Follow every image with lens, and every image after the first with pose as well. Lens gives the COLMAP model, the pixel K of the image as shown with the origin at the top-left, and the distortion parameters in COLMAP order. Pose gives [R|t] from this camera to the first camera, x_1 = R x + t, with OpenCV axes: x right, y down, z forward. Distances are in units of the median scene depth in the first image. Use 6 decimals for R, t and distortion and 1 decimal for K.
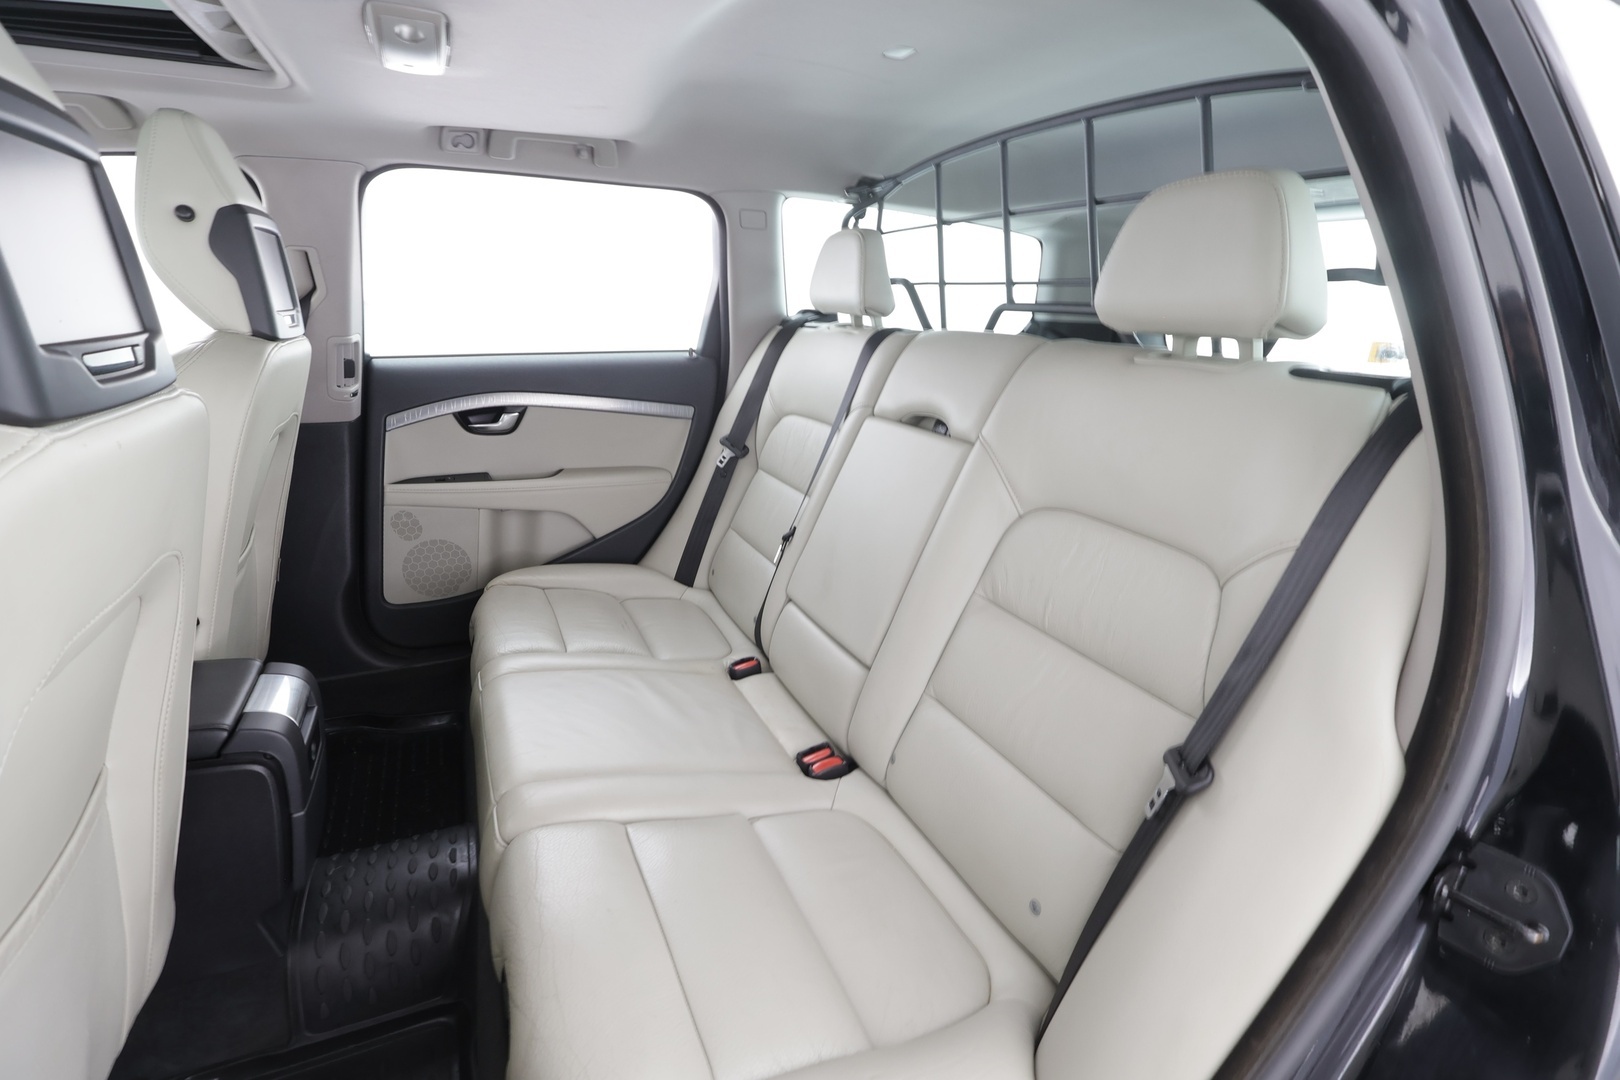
lens RADIAL K [[749.4, 0, 804.0], [0, 749.4, 543.5], [0, 0, 1]] dist [-0.002668, 0.000314]
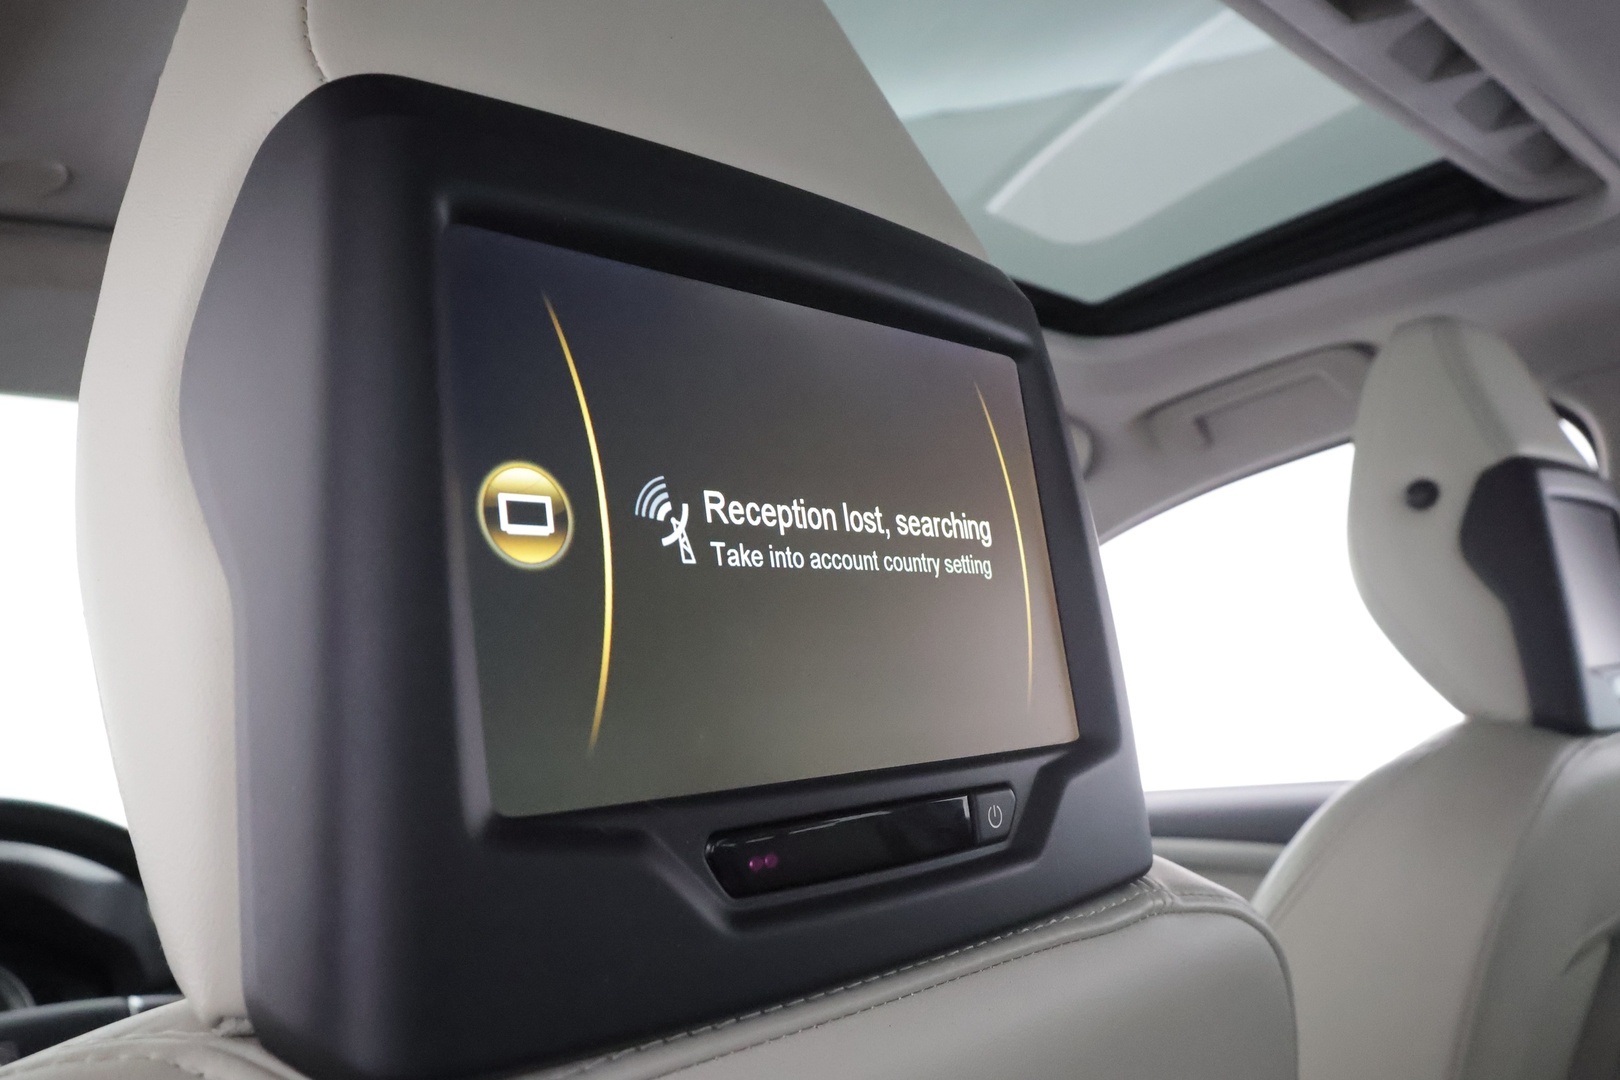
lens RADIAL K [[1276.8, 0, 810.0], [0, 1276.8, 540.0], [0, 0, 1]] dist [0.000214, 0.001035]
pose [[0.347246, -0.167101, -0.922766, -0.170871], [-0.207156, 0.946019, -0.249267, -0.106229], [0.914608, 0.277713, 0.293885, 0.361377]]
